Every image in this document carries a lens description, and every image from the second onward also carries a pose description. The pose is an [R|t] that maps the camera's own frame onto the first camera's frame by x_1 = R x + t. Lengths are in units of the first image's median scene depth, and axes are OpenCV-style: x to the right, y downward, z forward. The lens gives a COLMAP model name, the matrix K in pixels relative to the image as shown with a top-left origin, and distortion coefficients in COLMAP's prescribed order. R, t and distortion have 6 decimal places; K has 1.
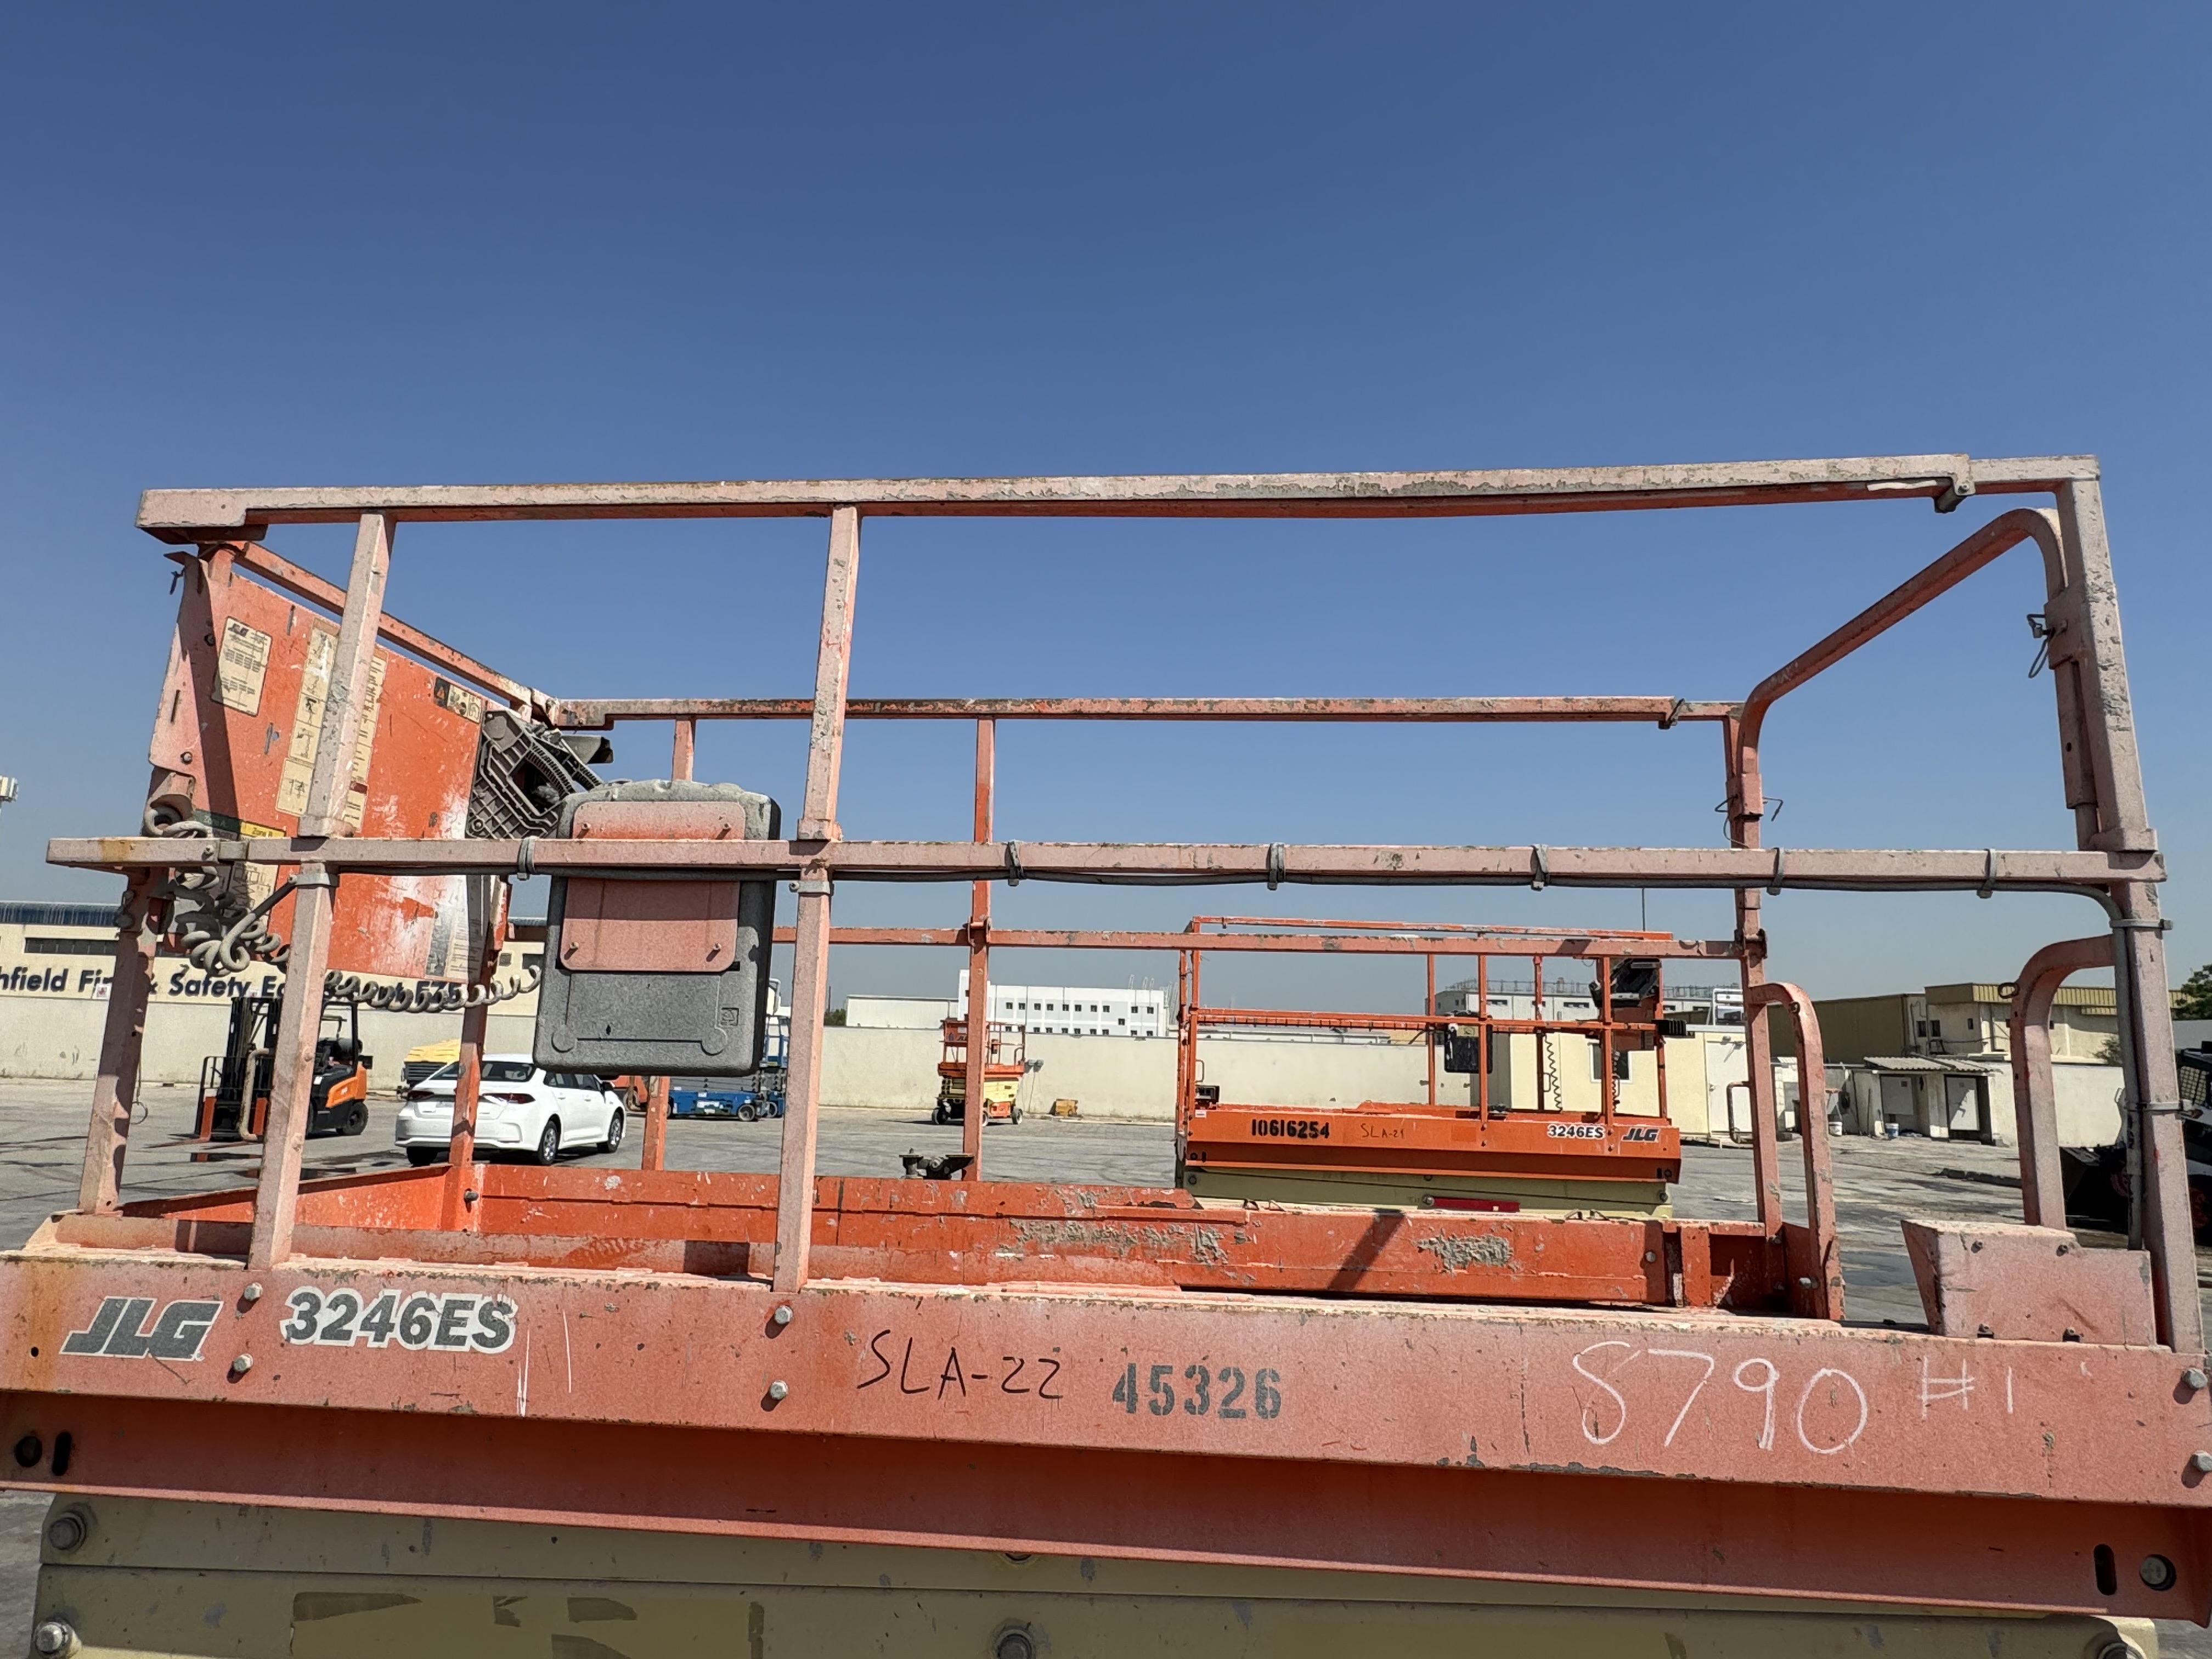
lens RADIAL K [[1339.3, 0, 1109.4], [0, 1339.3, 828.9], [0, 0, 1]] dist [-0.005336, 0.003501]
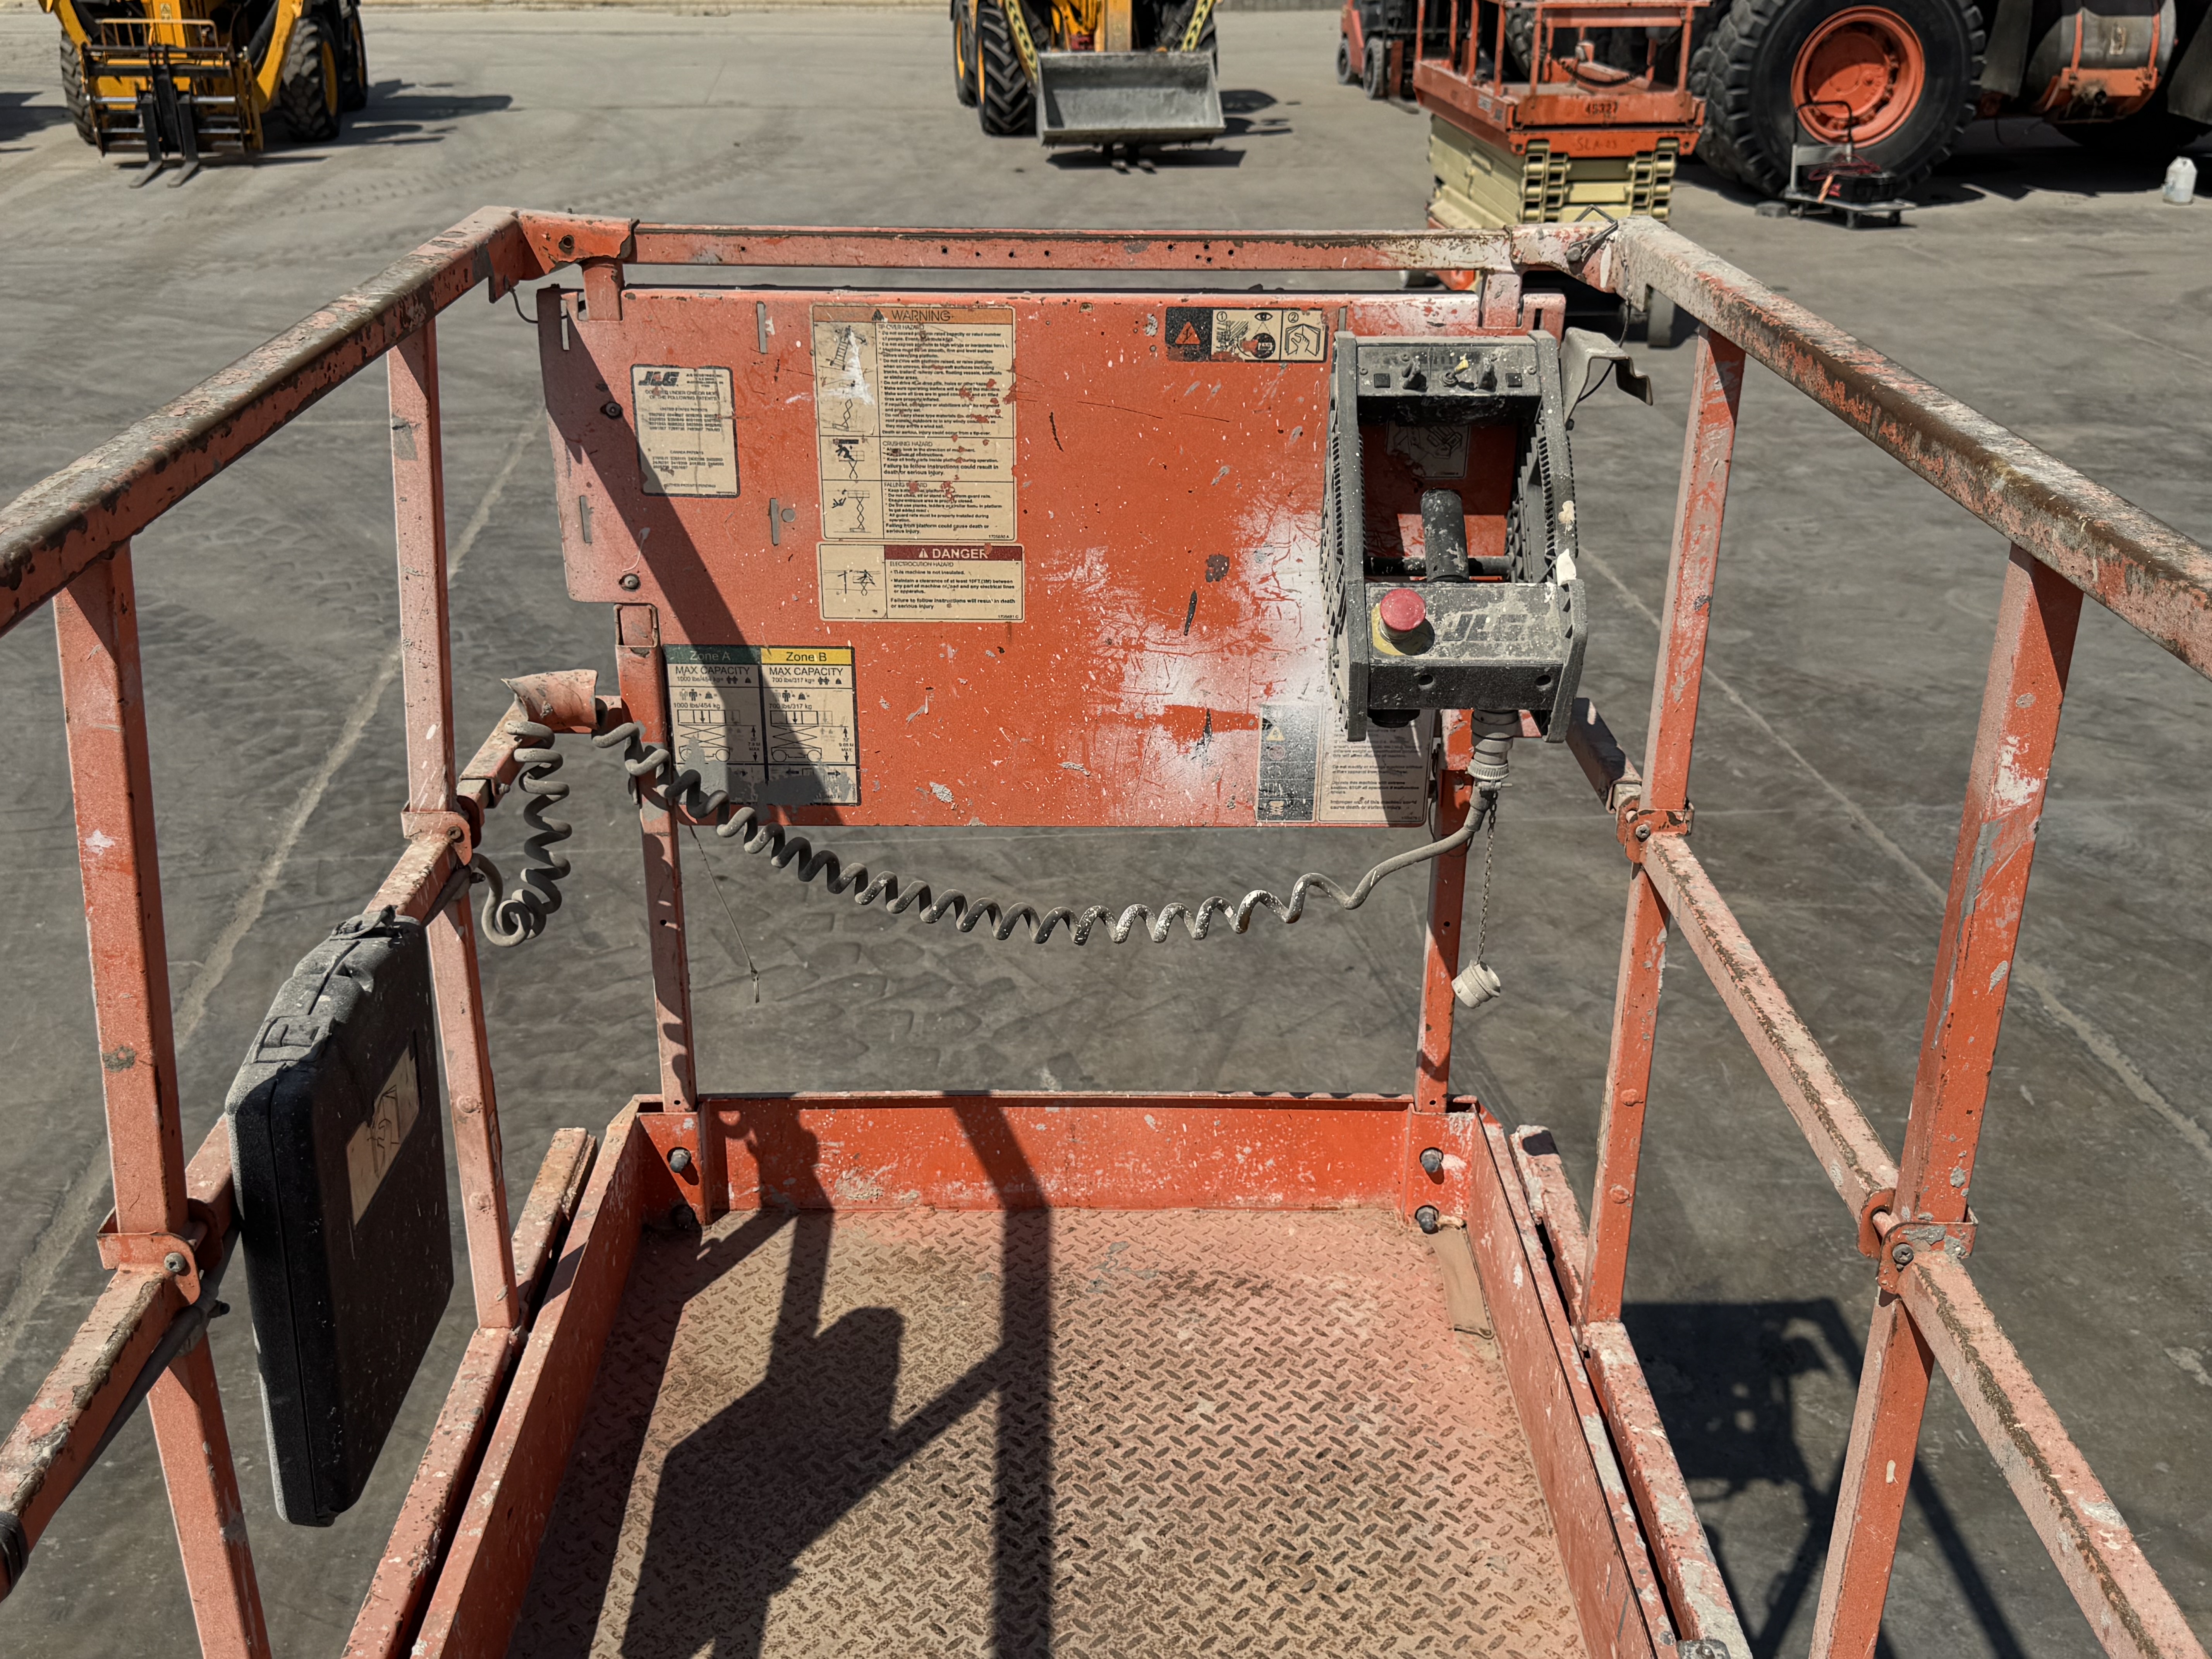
lens RADIAL K [[2190.0, 0, 1107.7], [0, 2190.0, 842.1], [0, 0, 1]] dist [0.187493, -0.444181]
pose [[0.111096, 0.379321, -0.918571, 0.490874], [0.165147, 0.904395, 0.393441, -0.368021], [0.979992, -0.195409, 0.037831, 1.249183]]
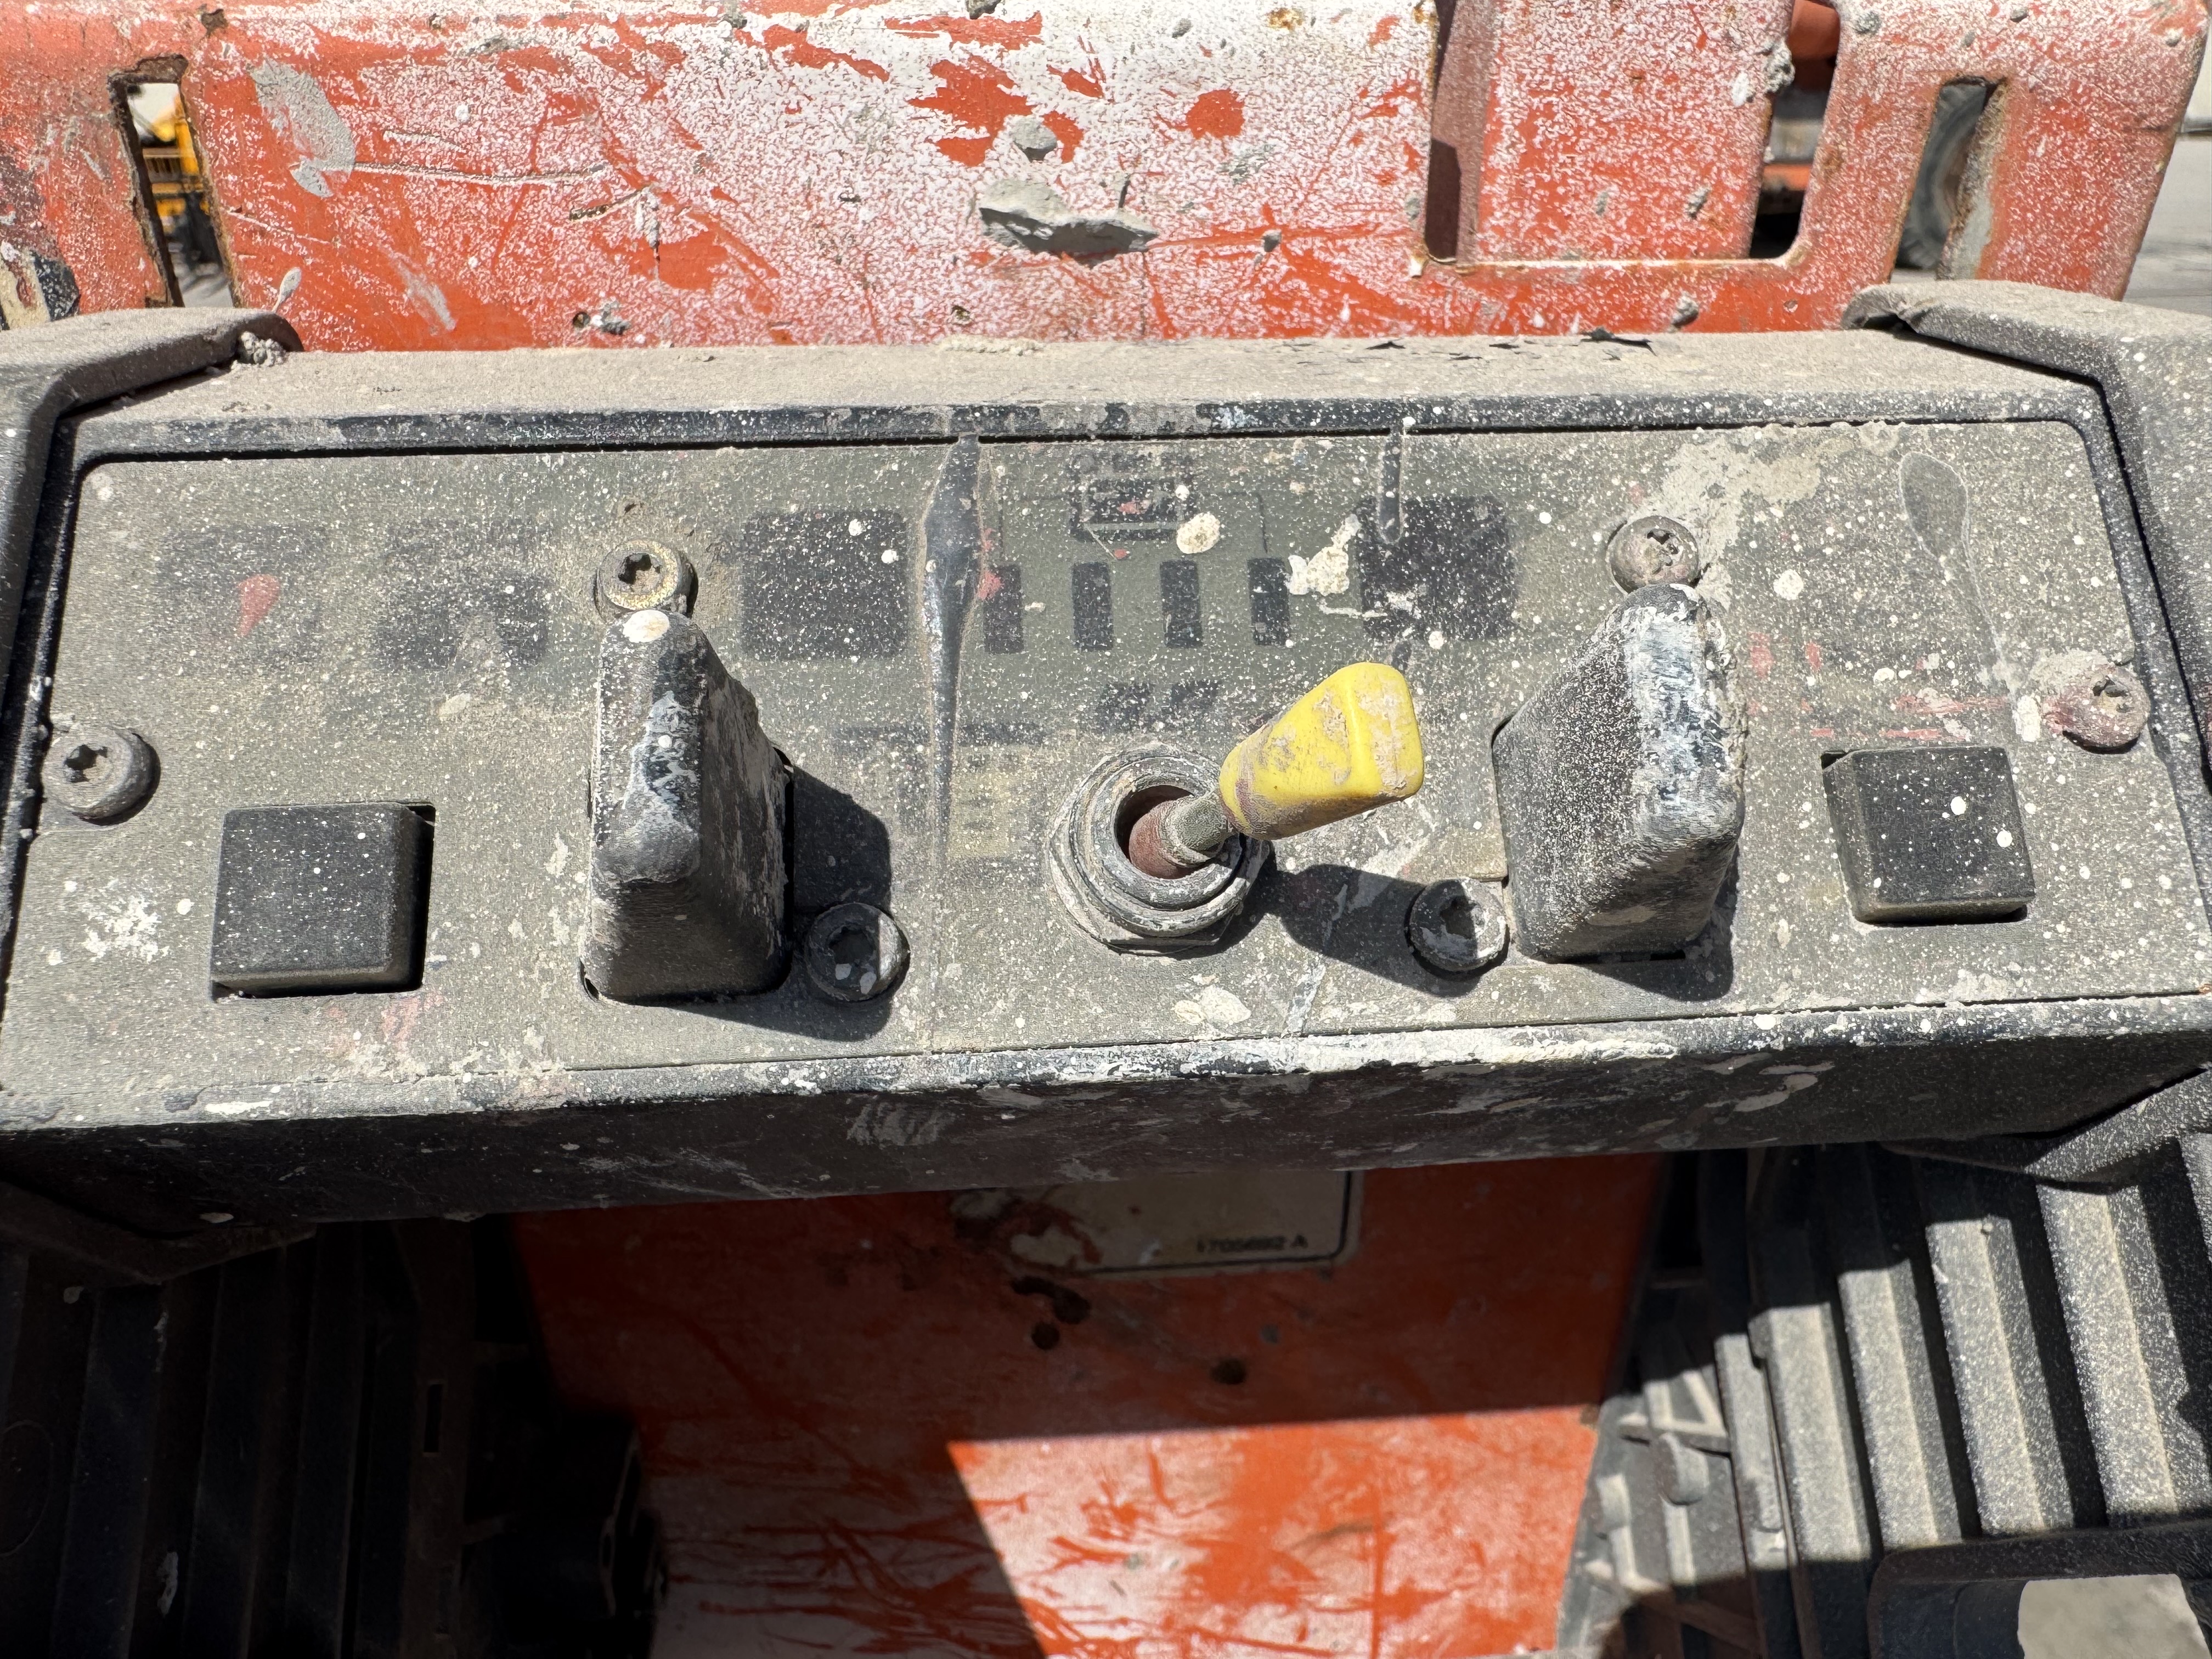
lens RADIAL K [[1606.4, 0, 1142.9], [0, 1606.4, 852.3], [0, 0, 1]] dist [-0.011791, 0.000775]
pose [[0.182059, 0.419775, -0.889181, -0.578922], [0.173221, 0.876460, 0.449236, -0.133886], [0.967910, -0.235812, 0.086853, 1.507081]]
